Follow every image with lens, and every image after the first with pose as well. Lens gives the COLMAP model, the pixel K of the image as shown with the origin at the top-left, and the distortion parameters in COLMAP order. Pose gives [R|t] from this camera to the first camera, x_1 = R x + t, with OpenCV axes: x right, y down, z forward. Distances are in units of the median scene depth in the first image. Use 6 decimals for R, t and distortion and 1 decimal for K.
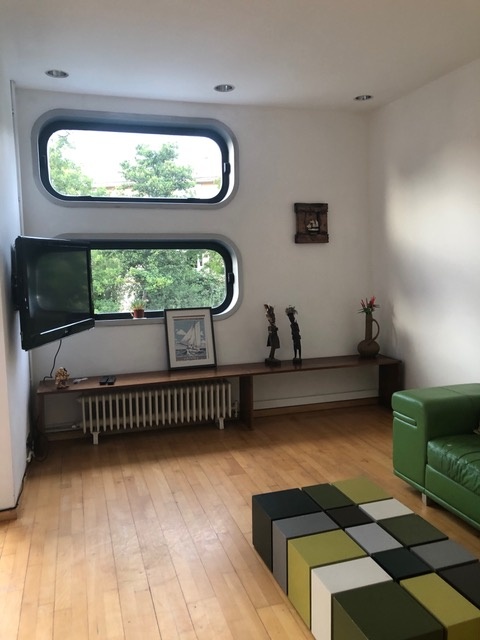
lens RADIAL K [[517.2, 0, 239.4], [0, 517.2, 321.9], [0, 0, 1]] dist [0.014967, -0.023624]
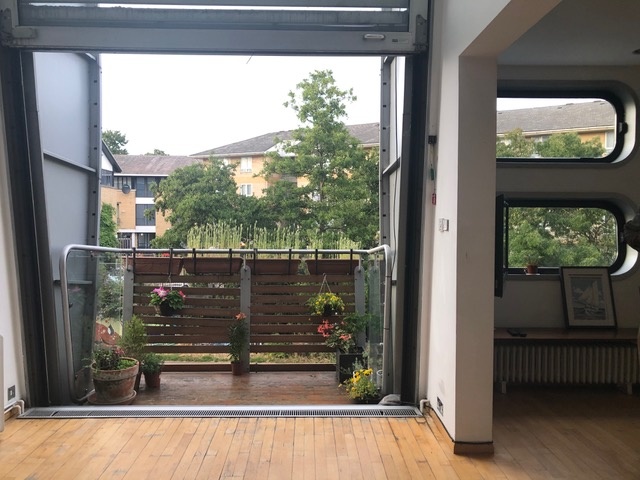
lens RADIAL K [[517.2, 0, 318.5], [0, 517.2, 237.4], [0, 0, 1]] dist [0.014967, -0.023624]
pose [[0.953654, 0.037024, -0.298619, -0.295270], [-0.061450, 0.995450, -0.072824, 0.021562], [0.294564, 0.087799, 0.951590, -0.107229]]
